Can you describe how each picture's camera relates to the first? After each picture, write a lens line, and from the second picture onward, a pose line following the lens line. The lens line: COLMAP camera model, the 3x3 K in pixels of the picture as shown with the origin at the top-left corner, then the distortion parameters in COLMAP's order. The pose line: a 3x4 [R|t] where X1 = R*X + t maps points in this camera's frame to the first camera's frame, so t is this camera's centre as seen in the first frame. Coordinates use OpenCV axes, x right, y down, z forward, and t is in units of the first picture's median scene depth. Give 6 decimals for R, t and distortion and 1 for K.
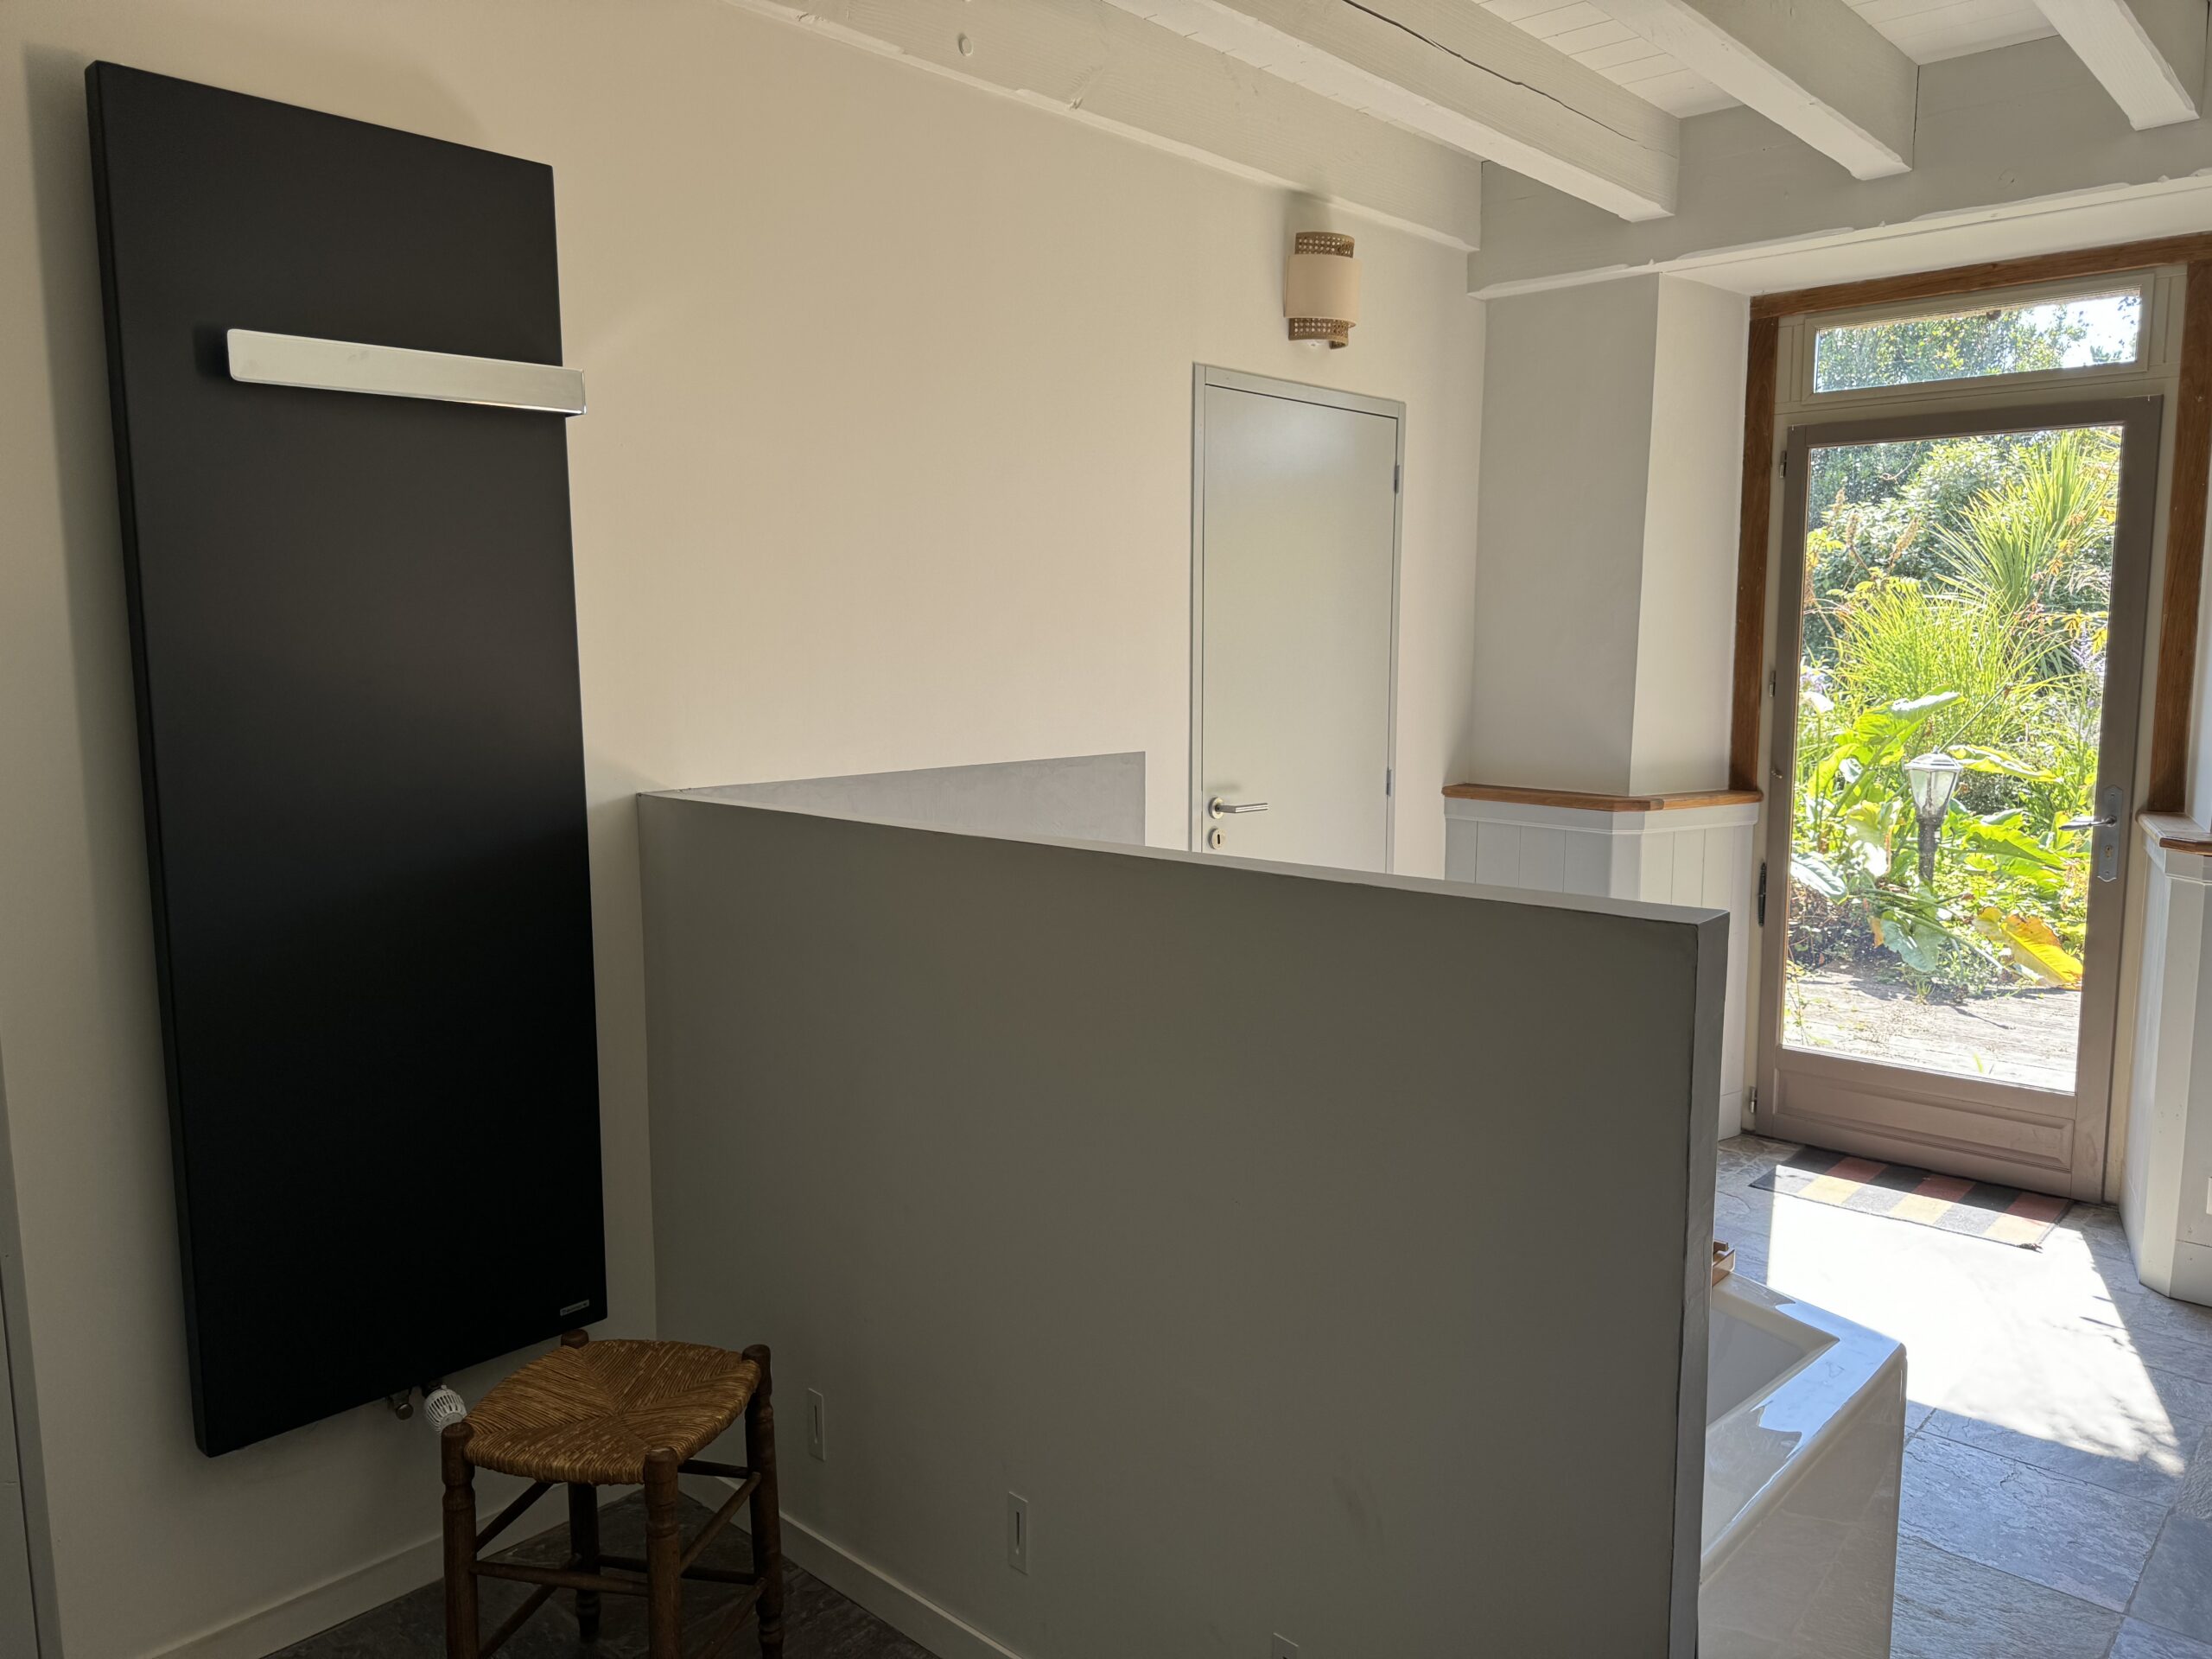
lens RADIAL K [[1583.8, 0, 1106.0], [0, 1583.8, 829.5], [0, 0, 1]] dist [0.067990, -0.046907]
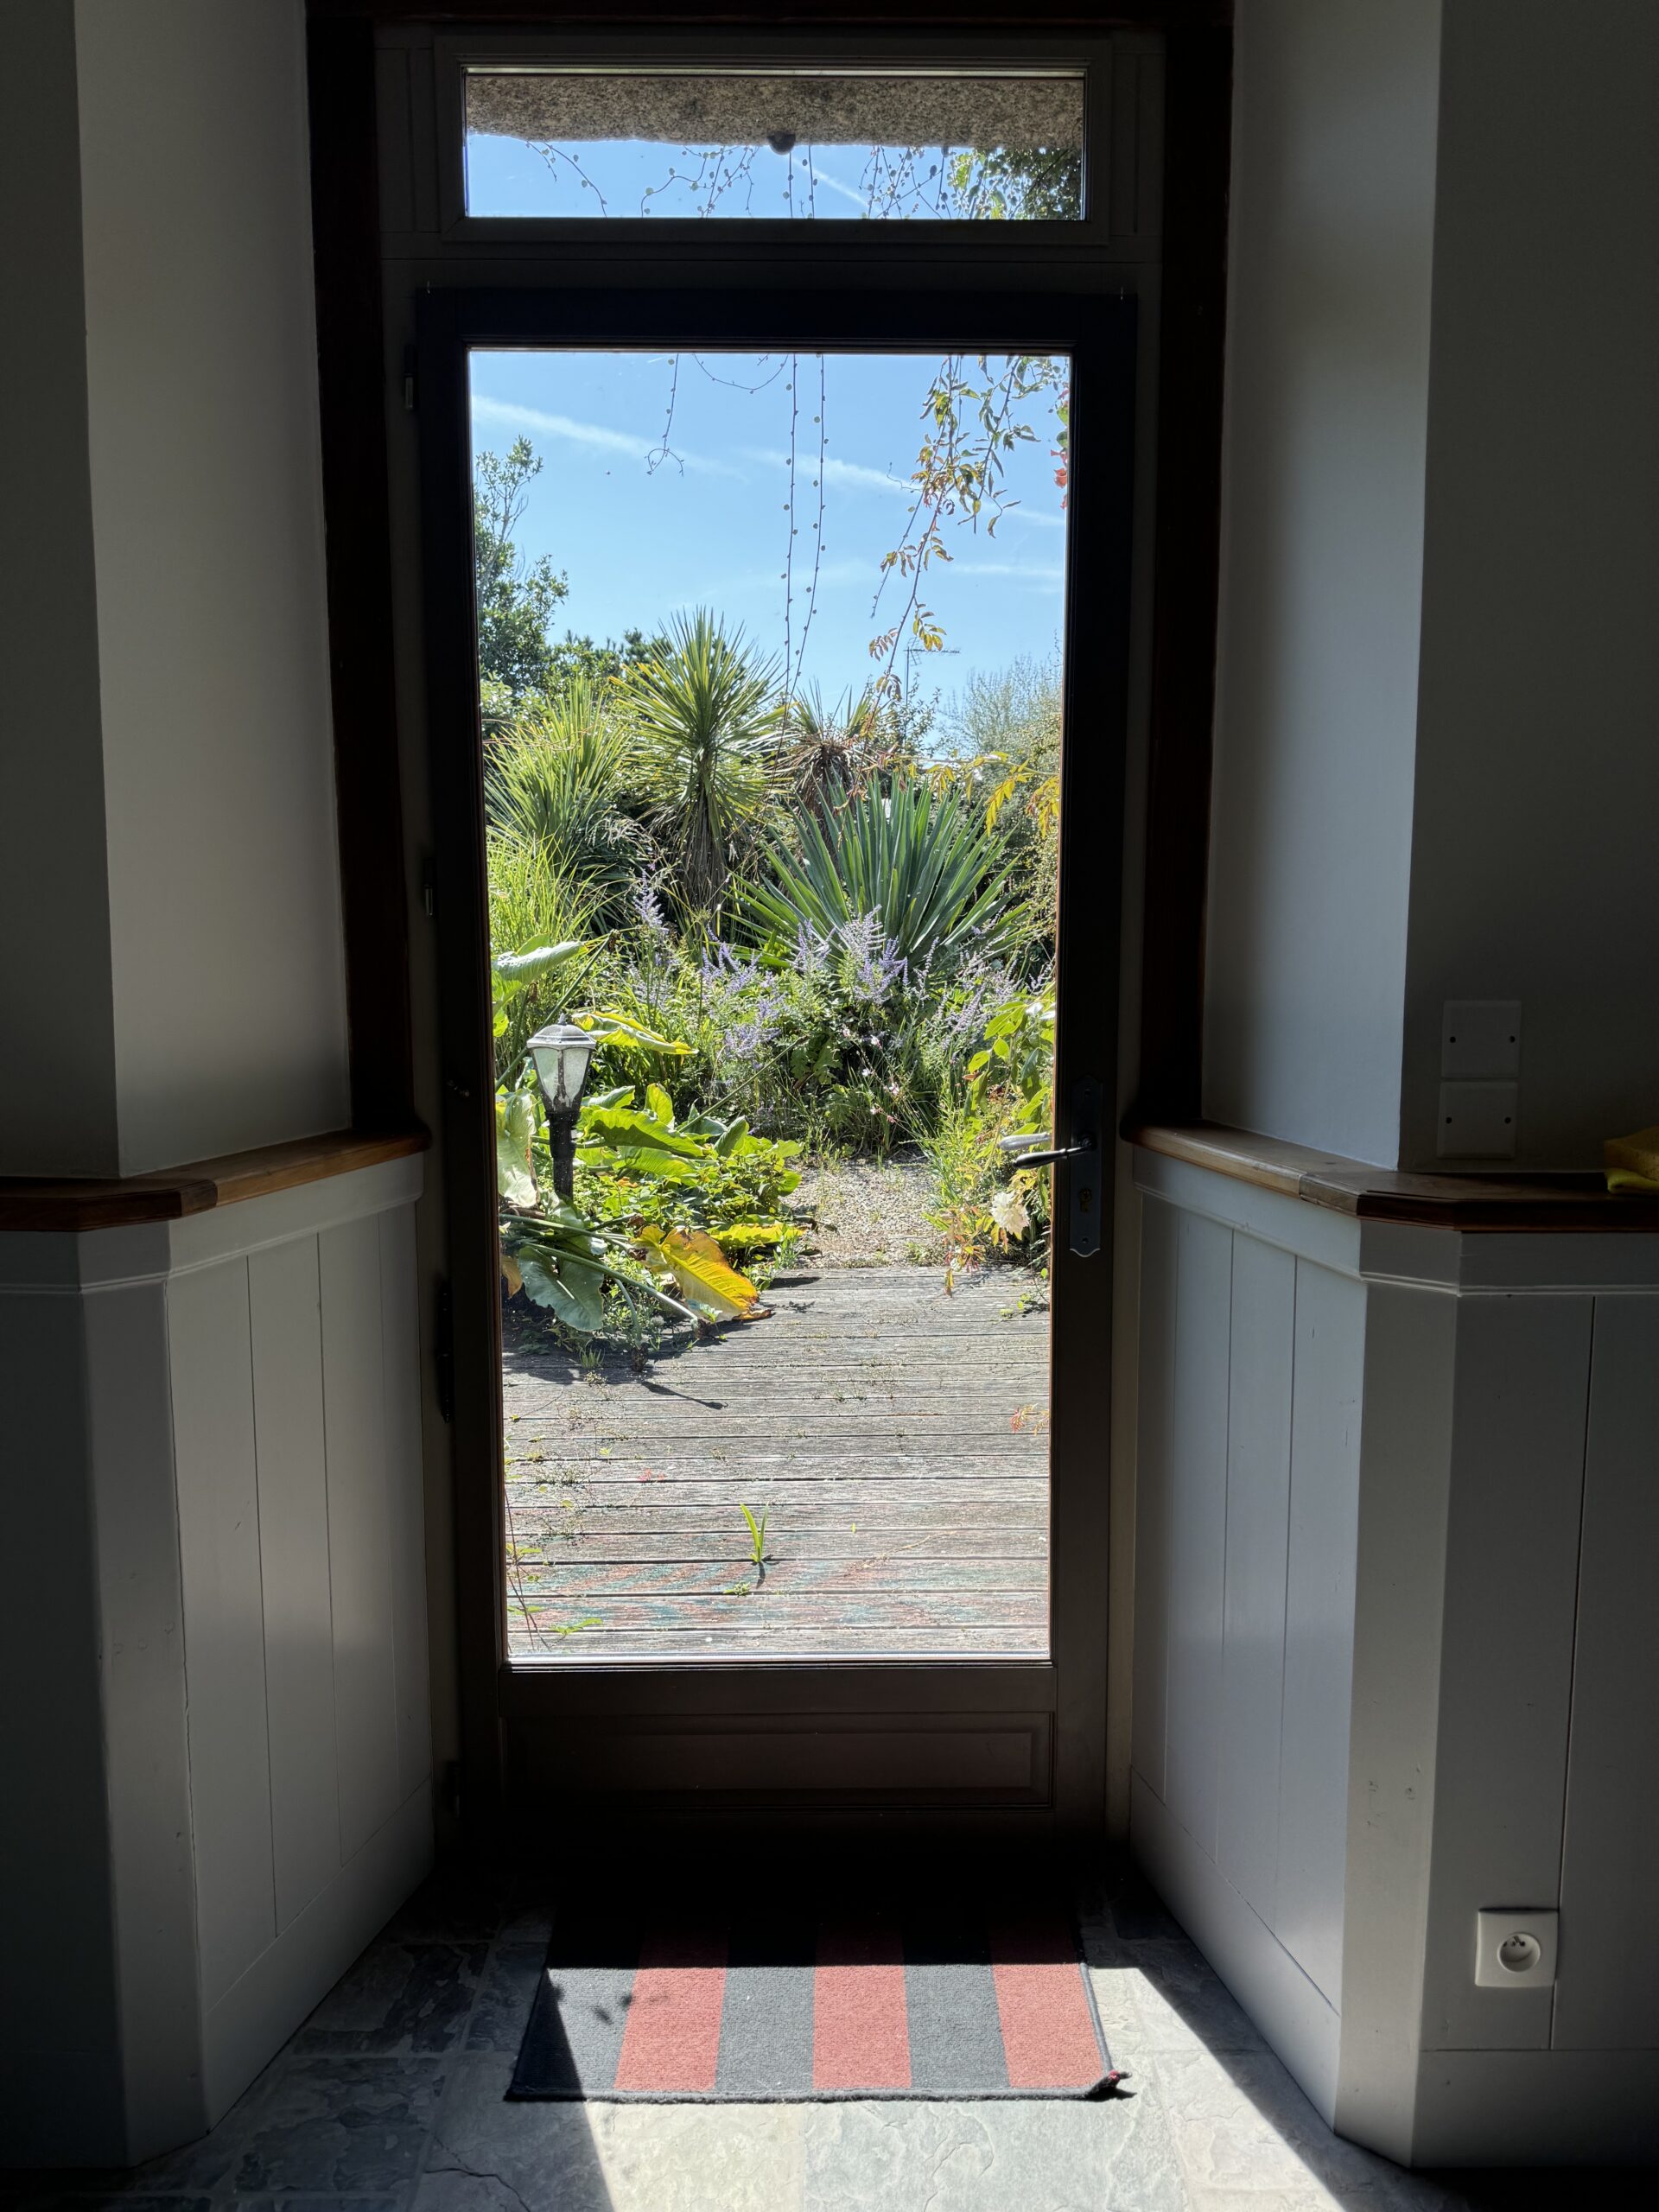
lens RADIAL K [[1494.3, 0, 824.7], [0, 1494.3, 1074.4], [0, 0, 1]] dist [0.002572, -0.002832]
pose [[0.735075, -0.074127, 0.673922, 0.146375], [0.086756, 0.996118, 0.014938, -0.025034], [-0.672413, 0.047486, 0.738652, 0.428231]]
